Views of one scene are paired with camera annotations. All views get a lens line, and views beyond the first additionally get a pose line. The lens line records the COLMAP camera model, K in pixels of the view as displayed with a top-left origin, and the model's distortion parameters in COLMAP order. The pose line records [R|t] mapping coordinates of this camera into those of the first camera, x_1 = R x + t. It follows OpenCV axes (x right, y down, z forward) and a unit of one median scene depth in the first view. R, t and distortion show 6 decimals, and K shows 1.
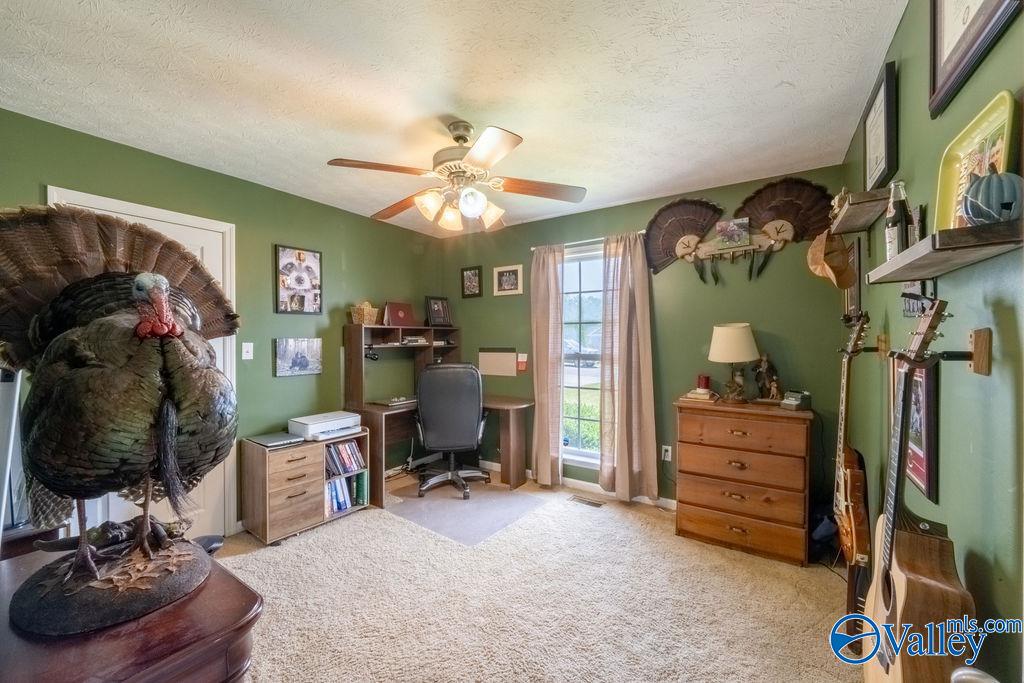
lens RADIAL K [[399.2, 0, 511.9], [0, 399.2, 340.4], [0, 0, 1]] dist [-0.005222, -0.000358]
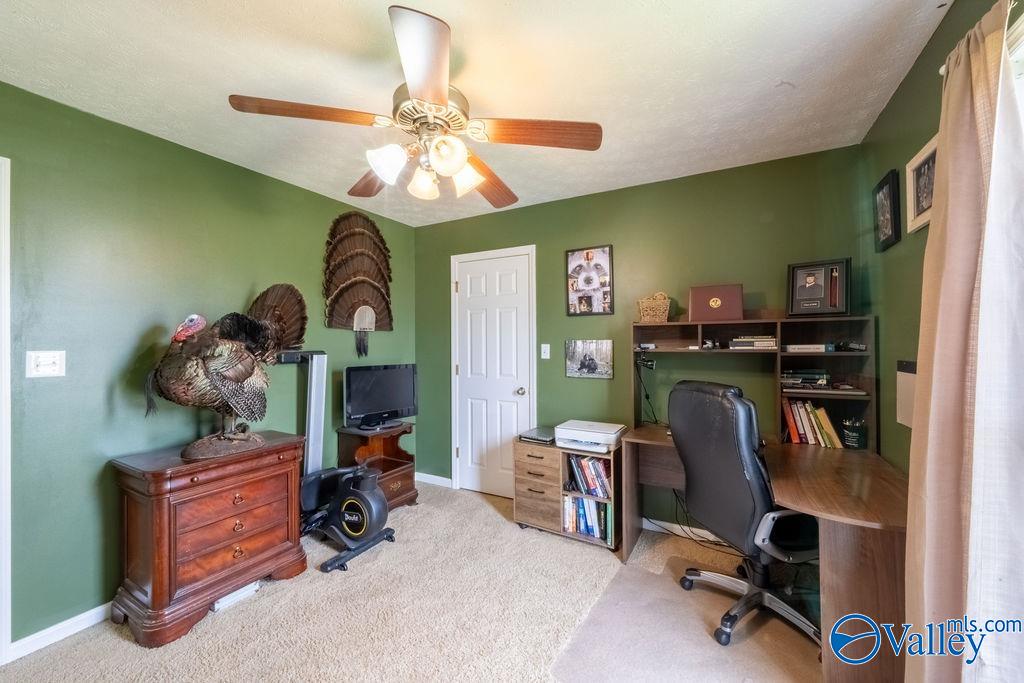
lens RADIAL K [[399.2, 0, 513.1], [0, 399.2, 343.1], [0, 0, 1]] dist [-0.005222, -0.000358]
pose [[0.076986, 0.000884, -0.997032, 0.428621], [-0.003964, 0.999992, 0.000581, 0.002270], [0.997024, 0.003907, 0.076989, 0.747374]]
